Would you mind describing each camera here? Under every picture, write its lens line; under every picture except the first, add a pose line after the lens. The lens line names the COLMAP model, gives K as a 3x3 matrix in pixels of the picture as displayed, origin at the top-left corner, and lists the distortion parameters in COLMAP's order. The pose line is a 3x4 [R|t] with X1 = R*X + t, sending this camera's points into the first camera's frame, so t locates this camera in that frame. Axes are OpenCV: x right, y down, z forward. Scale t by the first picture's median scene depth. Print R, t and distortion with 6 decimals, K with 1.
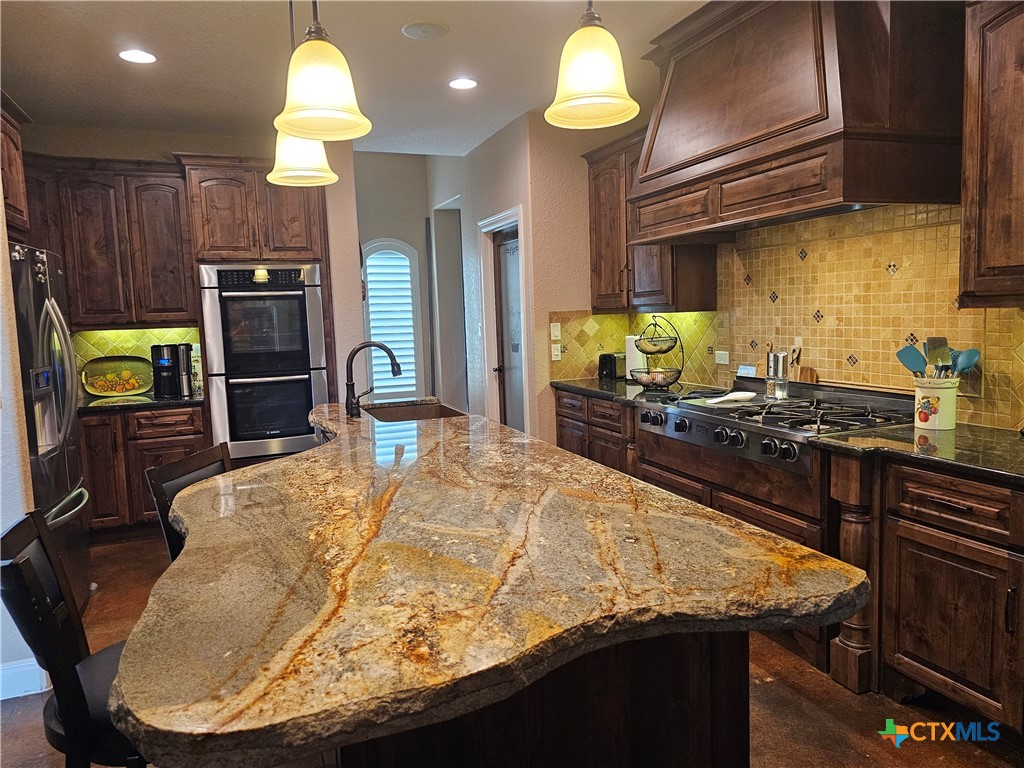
lens RADIAL K [[701.9, 0, 506.5], [0, 701.9, 387.2], [0, 0, 1]] dist [0.109219, -0.134266]
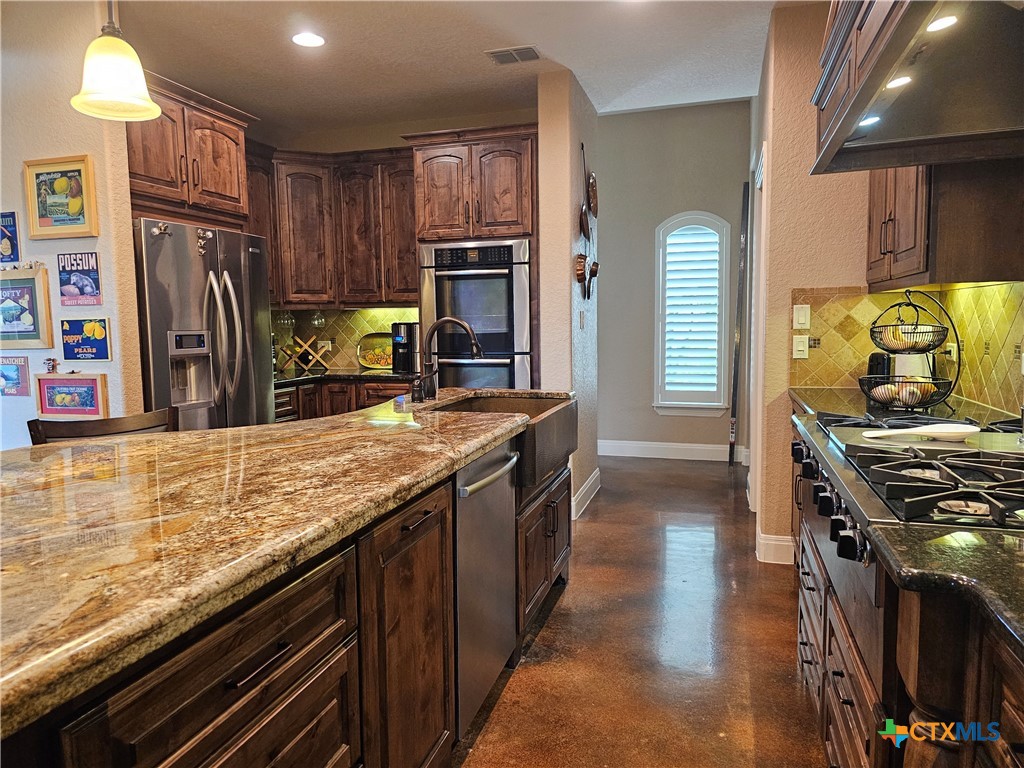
lens RADIAL K [[701.9, 0, 506.5], [0, 701.9, 387.2], [0, 0, 1]] dist [0.109219, -0.134266]
pose [[0.785796, 0.081361, -0.613111, 0.294174], [-0.080660, 0.996324, 0.028836, -0.006905], [0.613204, 0.026794, 0.789470, 0.275037]]
